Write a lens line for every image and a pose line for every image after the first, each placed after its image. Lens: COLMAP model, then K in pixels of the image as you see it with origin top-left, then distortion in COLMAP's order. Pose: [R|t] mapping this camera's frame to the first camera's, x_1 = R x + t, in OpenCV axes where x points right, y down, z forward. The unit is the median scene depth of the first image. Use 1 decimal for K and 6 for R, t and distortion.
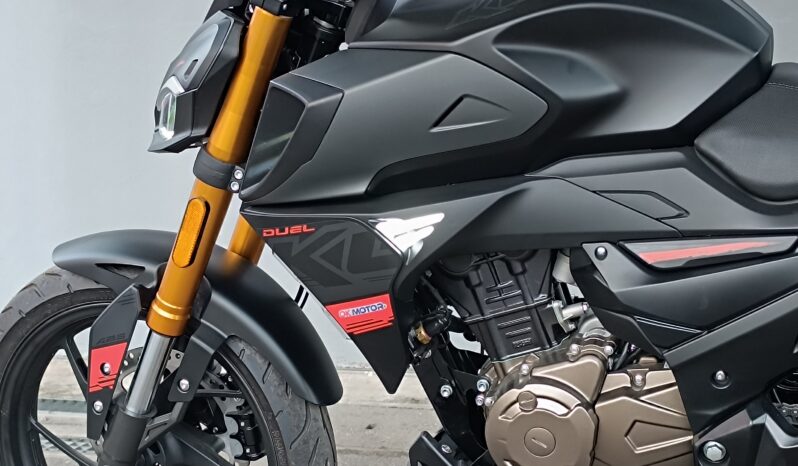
lens RADIAL K [[1446.2, 0, 399.0], [0, 1446.2, 233.0], [0, 0, 1]] dist [0.224270, -1.034971]
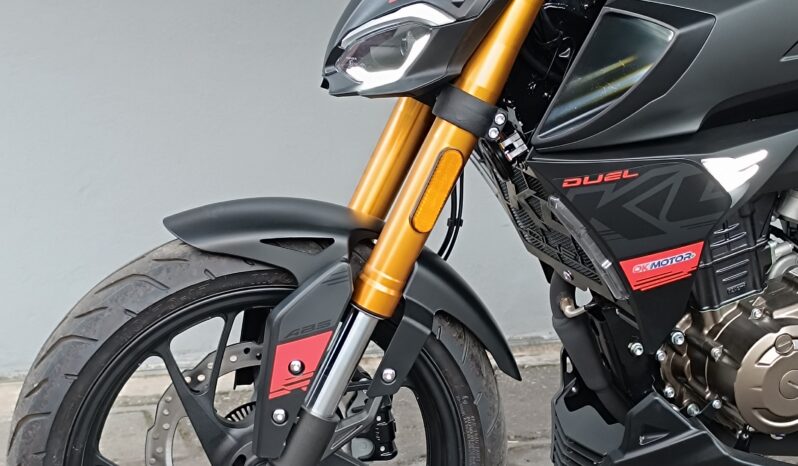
lens RADIAL K [[1446.2, 0, 399.0], [0, 1446.2, 233.0], [0, 0, 1]] dist [0.224270, -1.034971]
pose [[0.828902, -0.061872, 0.555961, -0.608589], [0.059174, 0.997986, 0.022840, 0.003778], [-0.556255, 0.013966, 0.830894, 0.303043]]
